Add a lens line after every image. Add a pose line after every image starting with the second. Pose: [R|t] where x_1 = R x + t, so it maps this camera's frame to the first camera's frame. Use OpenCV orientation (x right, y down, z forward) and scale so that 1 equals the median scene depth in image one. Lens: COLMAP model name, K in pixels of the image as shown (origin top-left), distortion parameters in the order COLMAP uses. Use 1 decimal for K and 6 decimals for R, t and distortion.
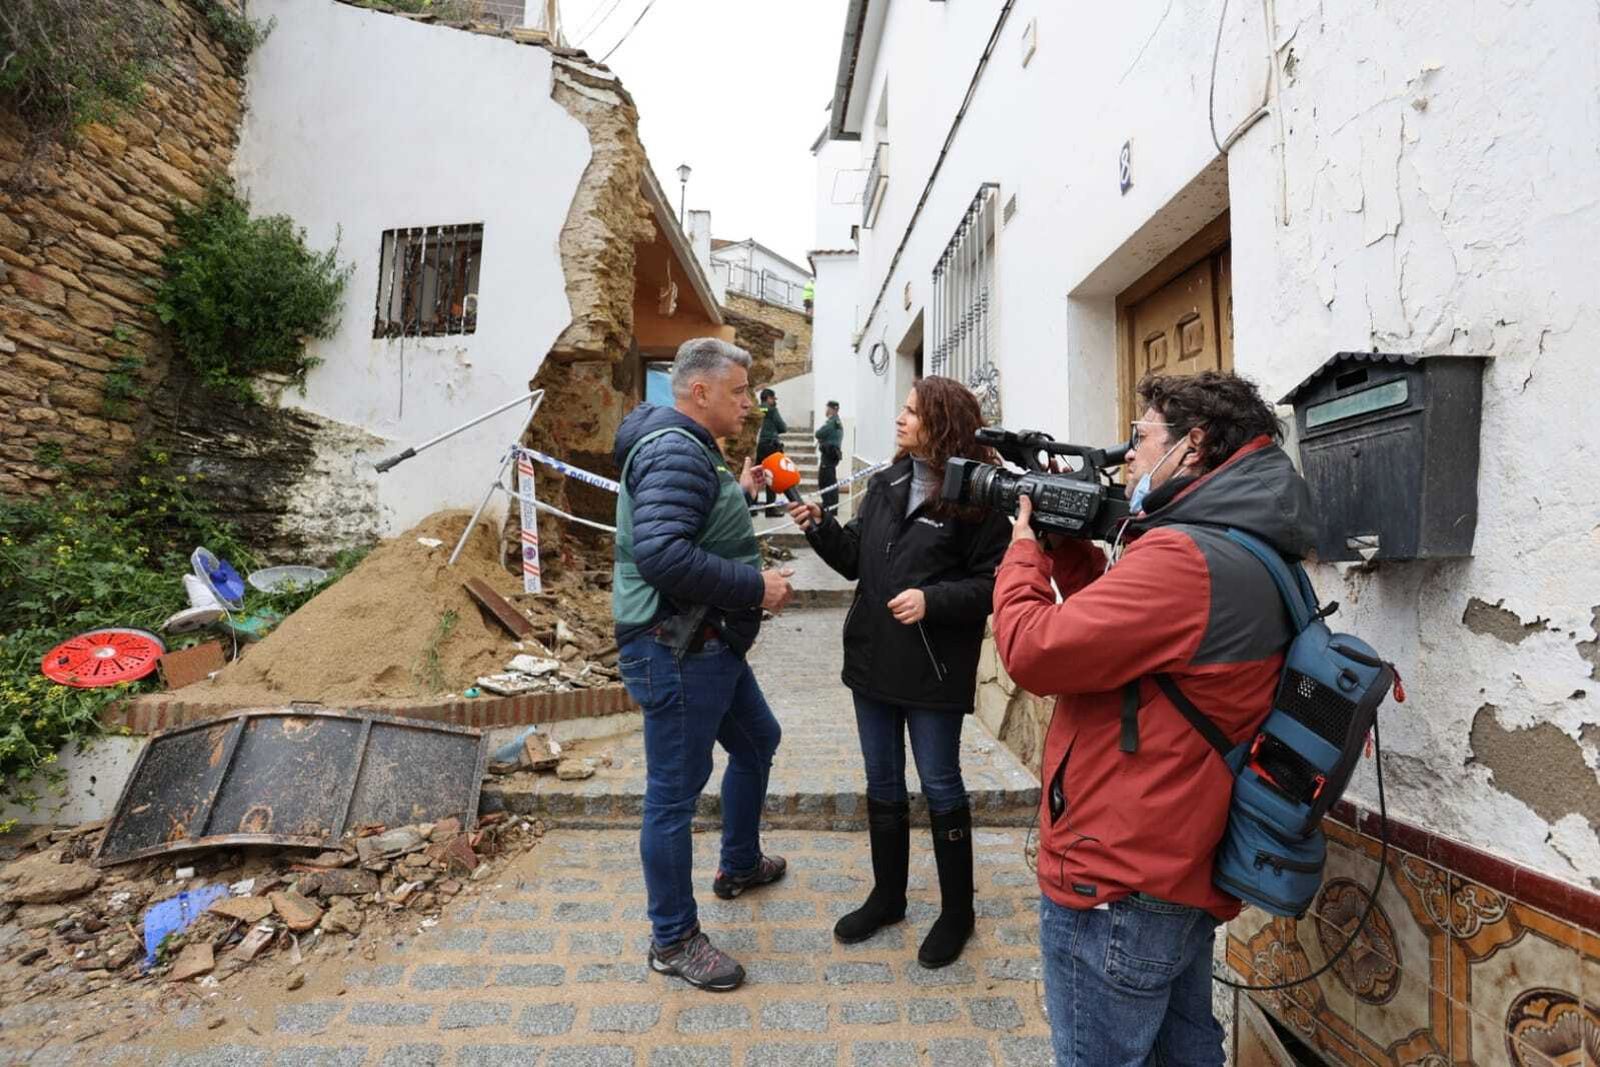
lens RADIAL K [[793.1, 0, 794.6], [0, 793.1, 531.1], [0, 0, 1]] dist [-0.075284, 0.034639]
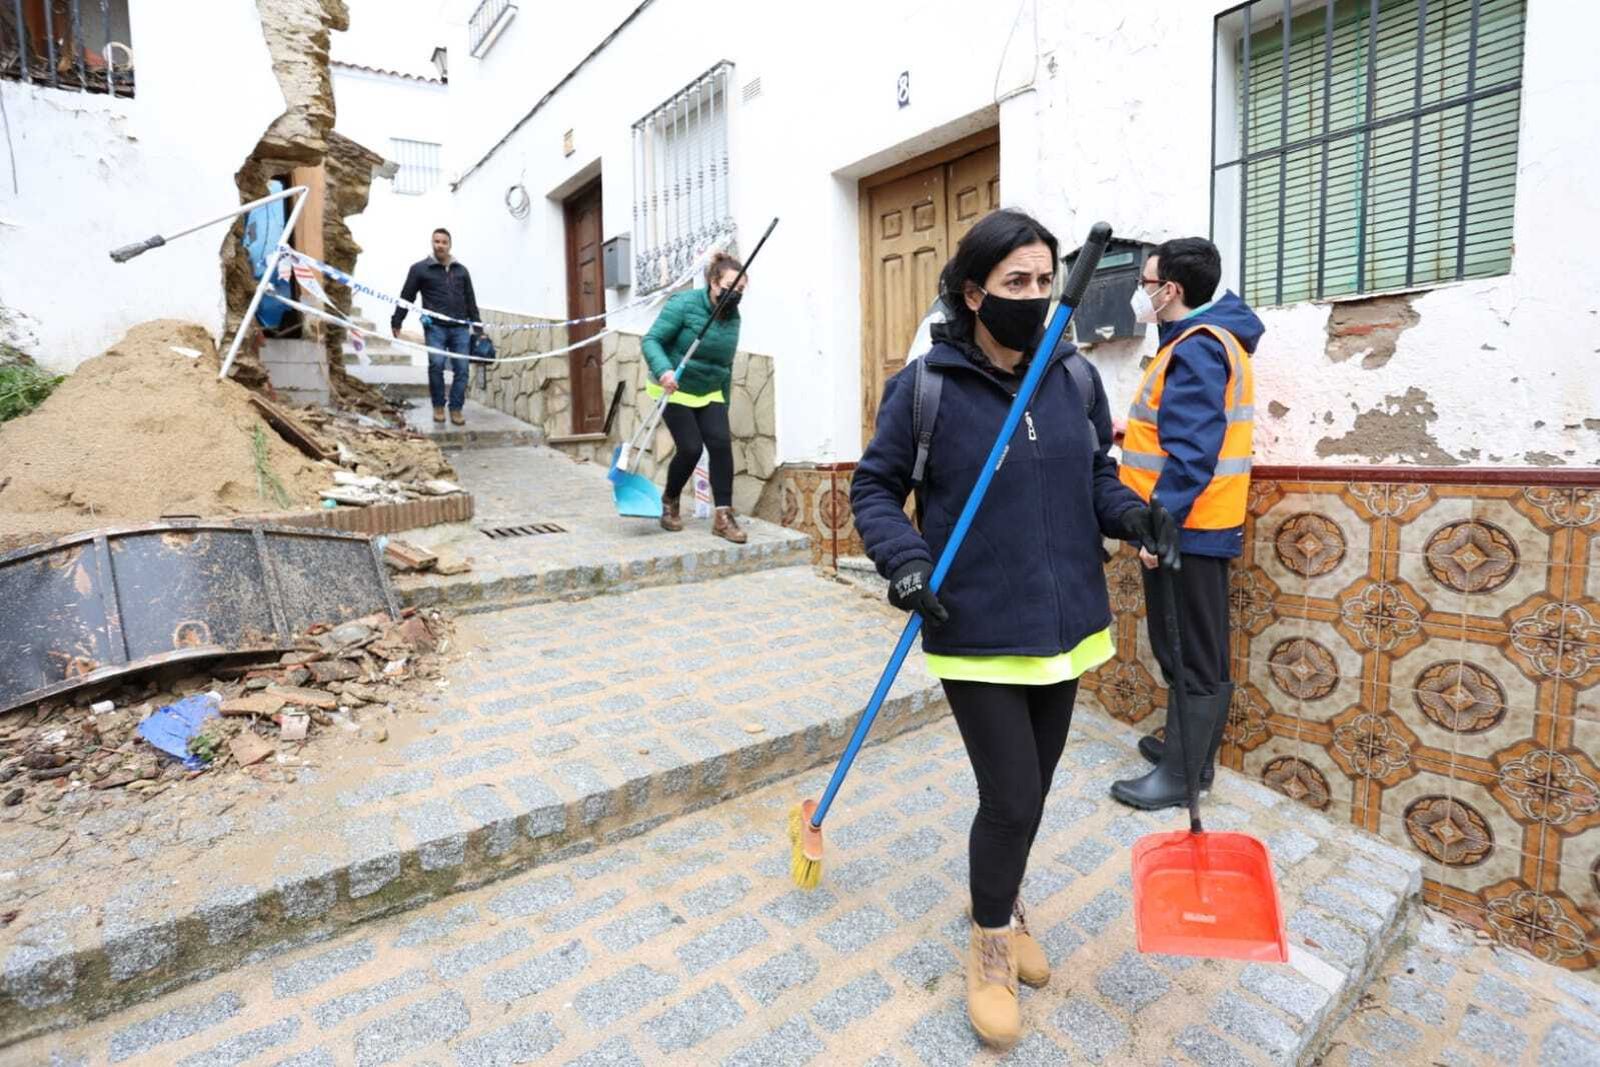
lens RADIAL K [[779.3, 0, 798.0], [0, 779.3, 531.7], [0, 0, 1]] dist [-0.070341, 0.028437]
pose [[0.805331, -0.098695, 0.584552, -0.359434], [0.001812, 0.986450, 0.164055, 0.062561], [-0.592823, -0.131059, 0.794597, -0.070571]]
